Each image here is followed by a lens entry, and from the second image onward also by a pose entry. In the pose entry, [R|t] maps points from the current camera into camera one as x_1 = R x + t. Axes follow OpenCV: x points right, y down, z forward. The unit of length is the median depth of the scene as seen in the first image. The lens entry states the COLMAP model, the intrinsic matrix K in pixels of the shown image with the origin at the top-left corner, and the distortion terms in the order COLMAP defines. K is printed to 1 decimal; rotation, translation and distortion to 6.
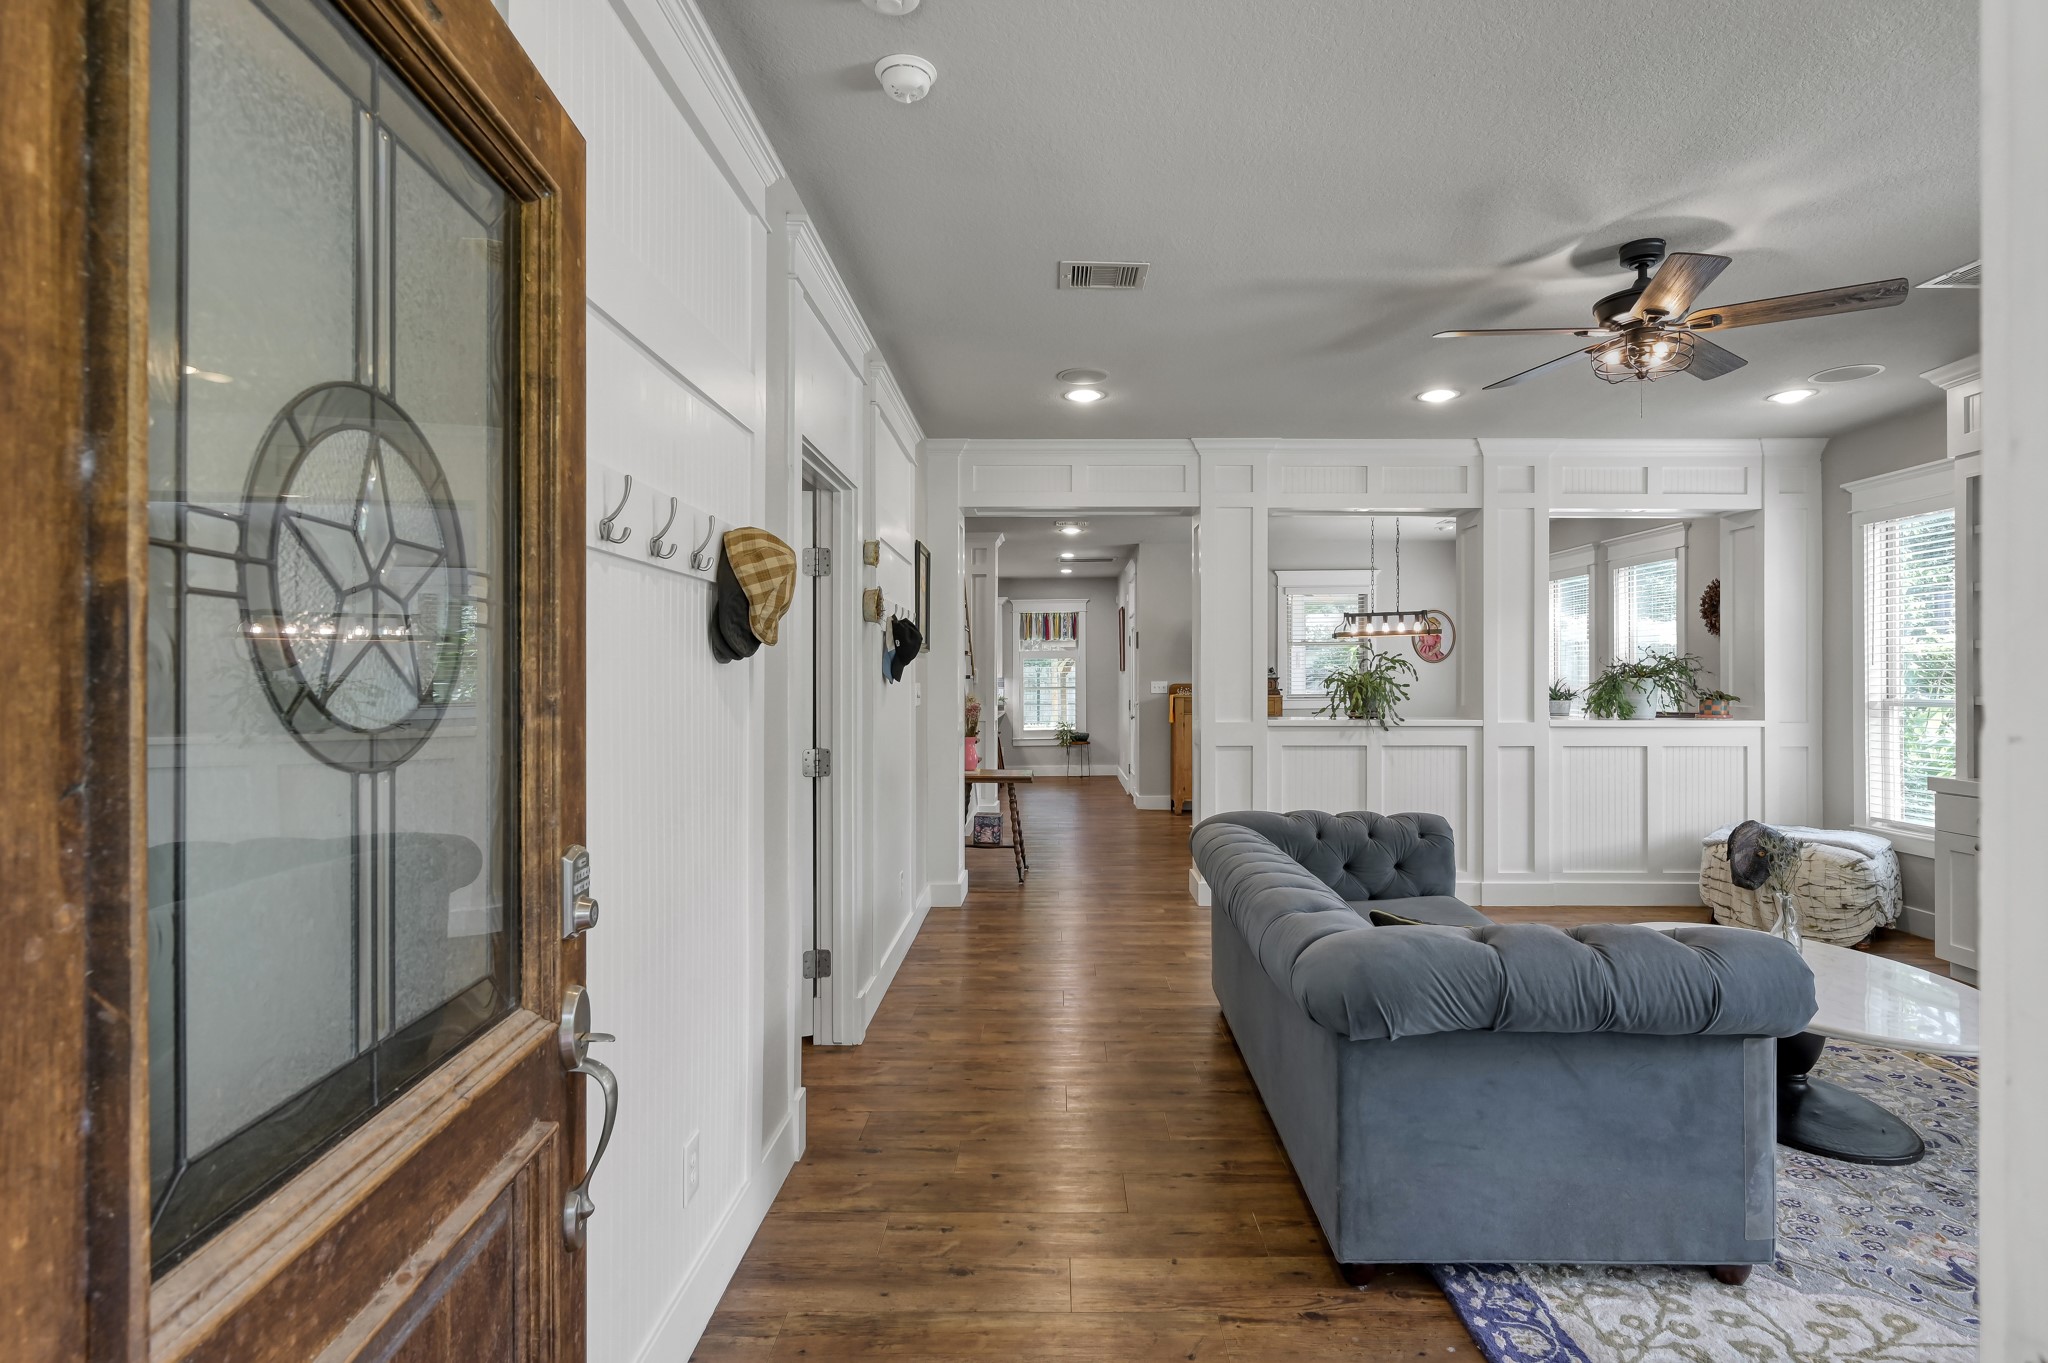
lens RADIAL K [[980.9, 0, 1059.1], [0, 980.9, 680.9], [0, 0, 1]] dist [-0.006866, 0.000124]
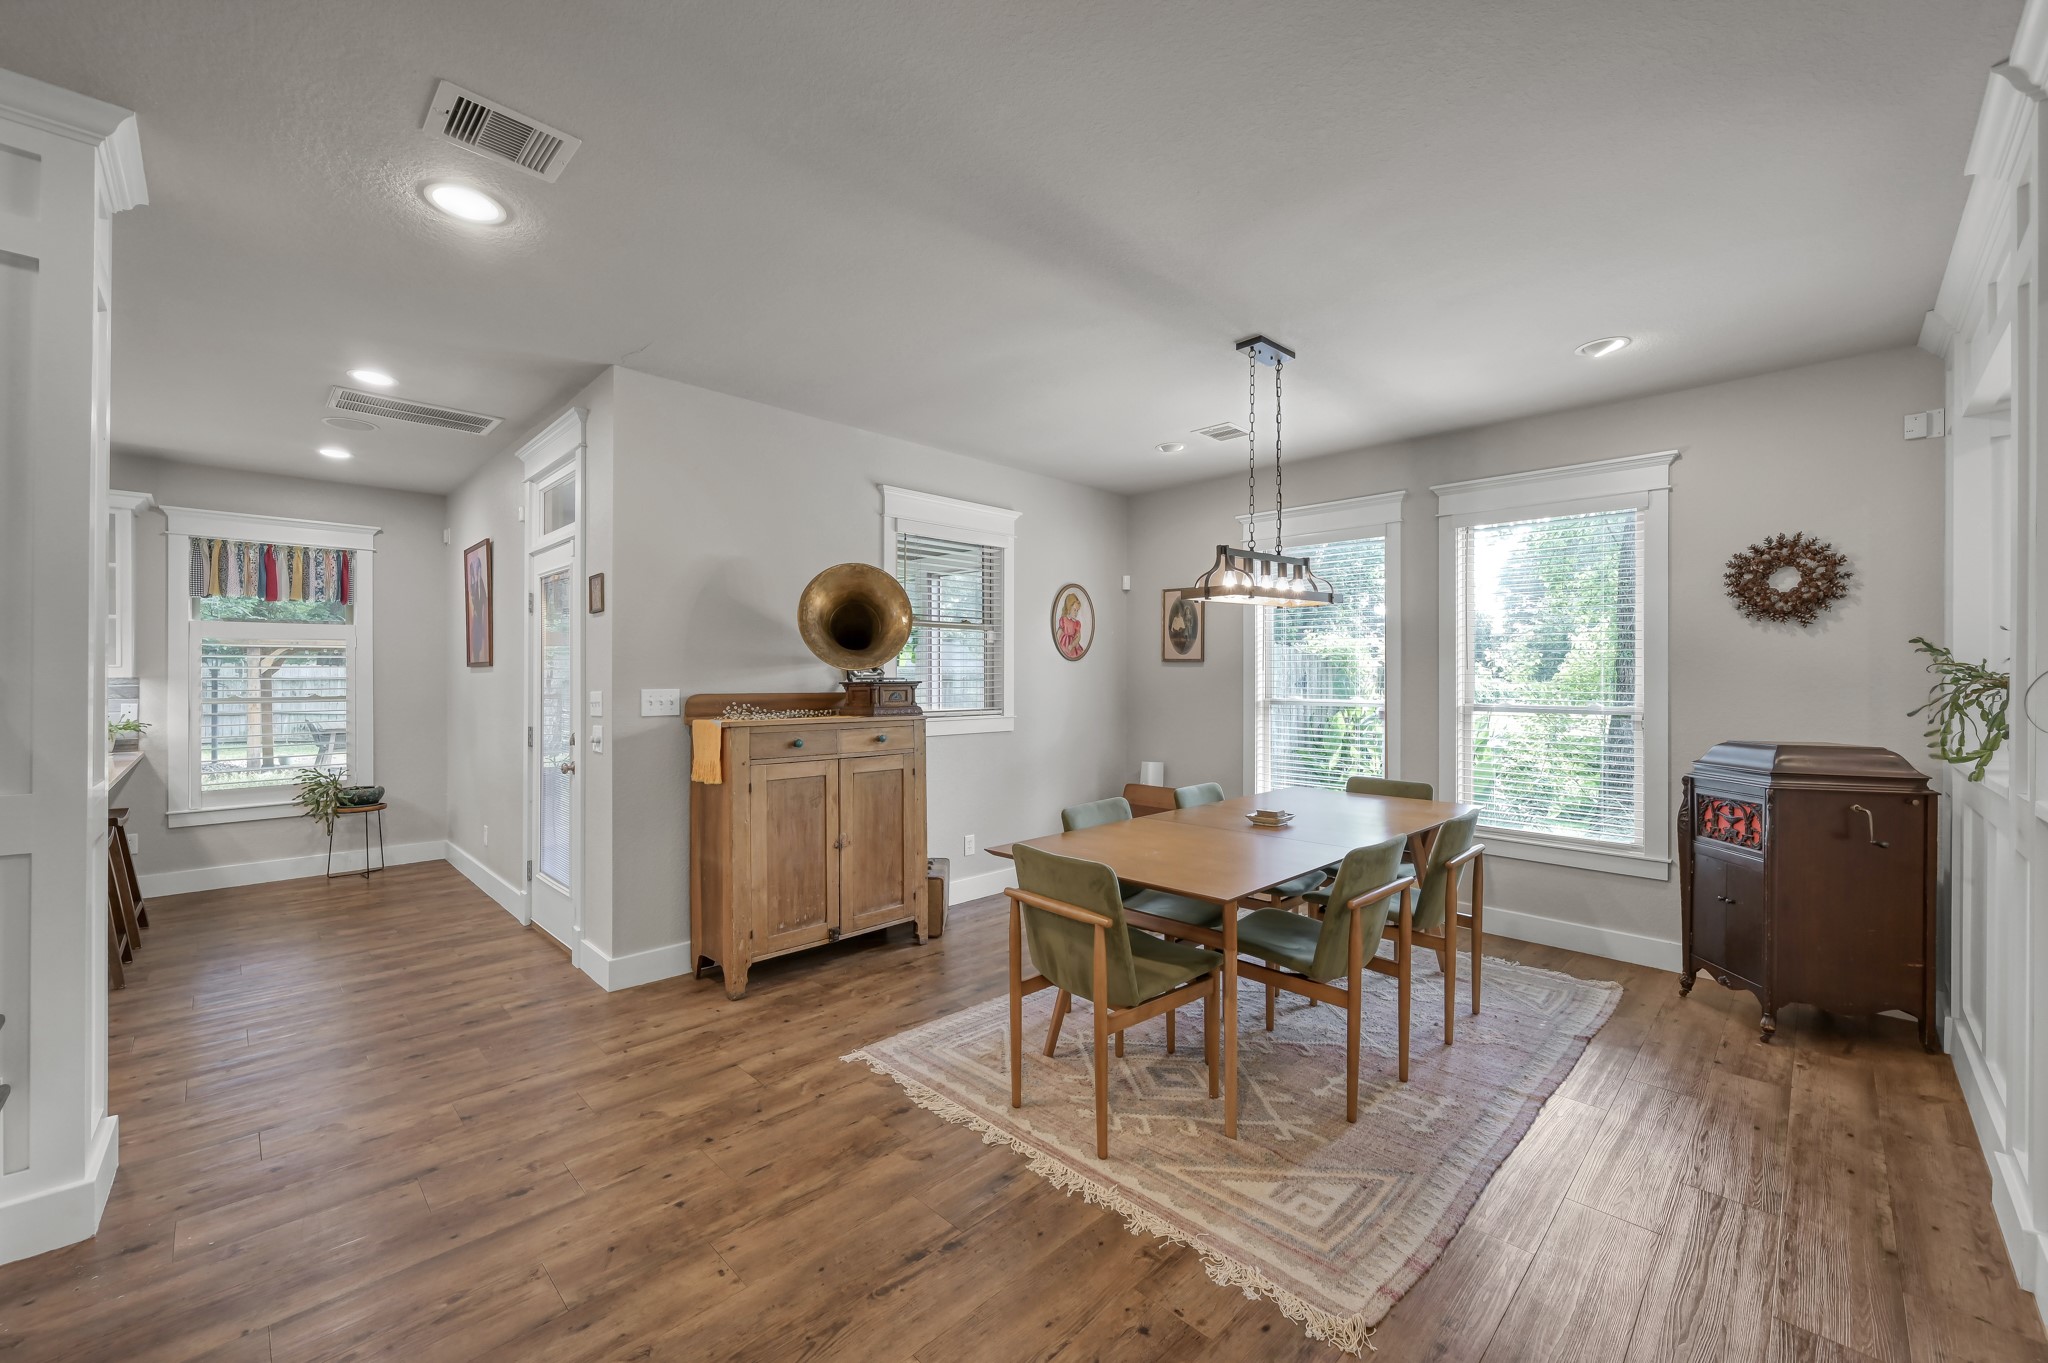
lens RADIAL K [[810.3, 0, 1029.3], [0, 810.3, 679.2], [0, 0, 1]] dist [-0.004379, 0.001656]
pose [[0.714167, 0.005090, 0.699957, -0.095501], [-0.003885, 0.999987, -0.003308, -0.010810], [-0.699965, -0.000356, 0.714177, 1.828650]]
